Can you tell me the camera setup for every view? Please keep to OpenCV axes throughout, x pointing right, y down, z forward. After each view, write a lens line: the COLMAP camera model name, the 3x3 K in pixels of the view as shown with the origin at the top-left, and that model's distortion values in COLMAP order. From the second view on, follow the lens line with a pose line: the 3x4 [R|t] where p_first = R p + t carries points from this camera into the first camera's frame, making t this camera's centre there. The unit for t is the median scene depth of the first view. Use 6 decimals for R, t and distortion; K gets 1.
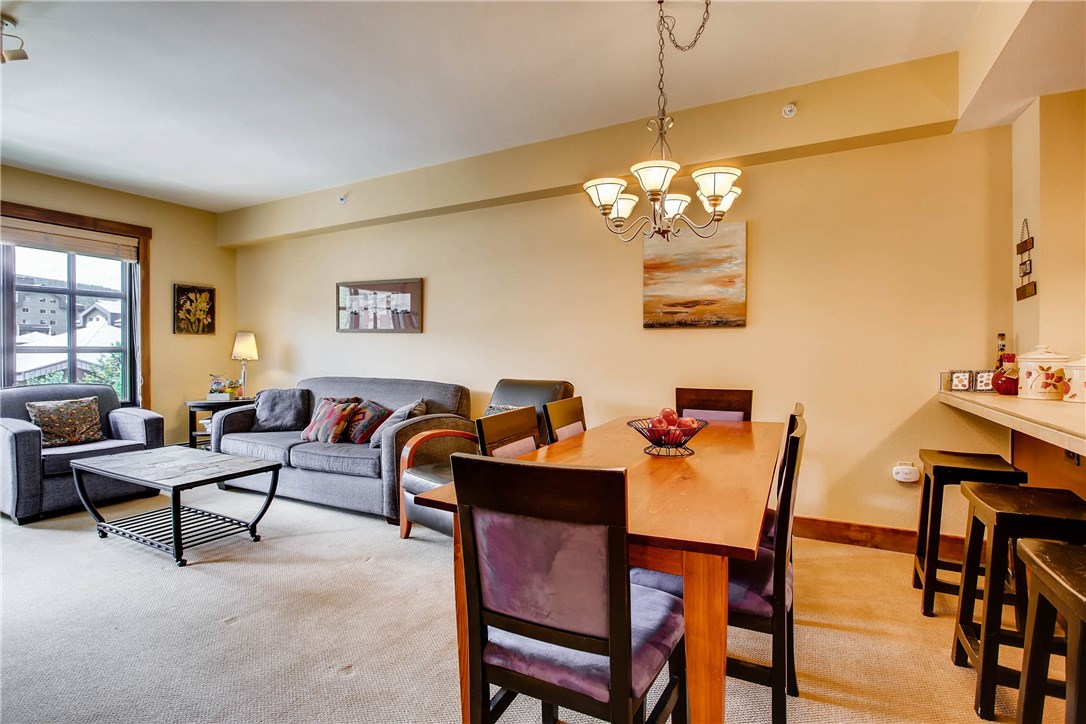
lens RADIAL K [[517.5, 0, 542.0], [0, 517.5, 352.4], [0, 0, 1]] dist [-0.018967, 0.001216]
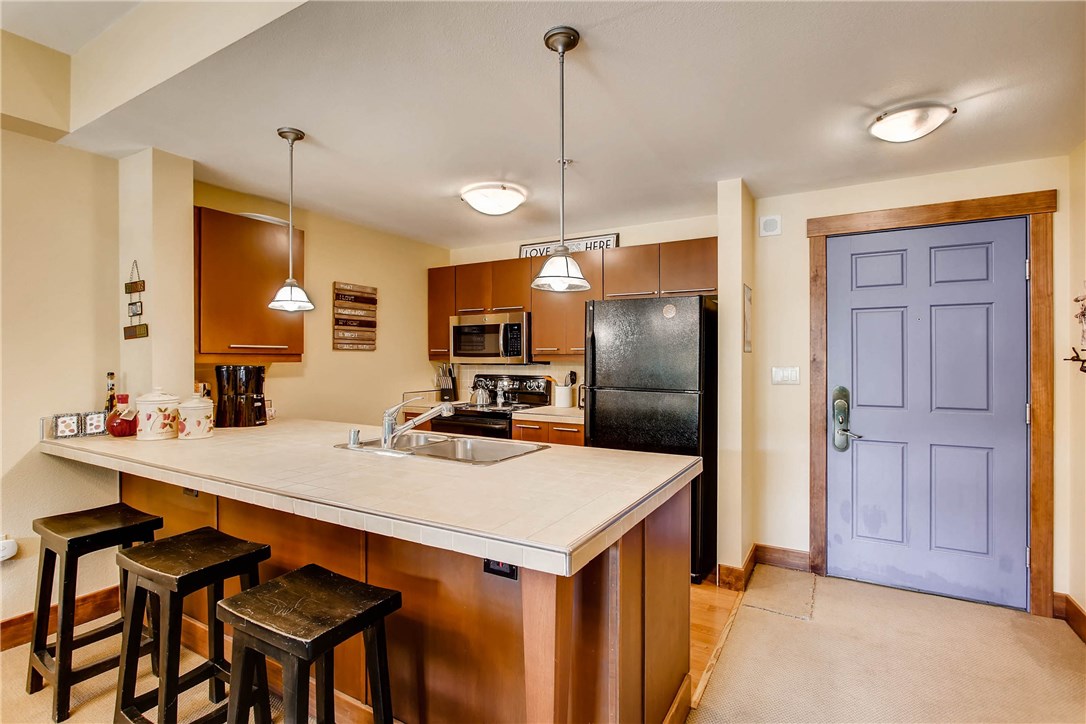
lens RADIAL K [[517.5, 0, 543.6], [0, 517.5, 360.3], [0, 0, 1]] dist [-0.018967, 0.001216]
pose [[0.043737, 0.001436, 0.999042, -0.034078], [0.003243, 0.999993, -0.001579, -0.056347], [-0.999038, 0.003309, 0.043732, 0.135255]]
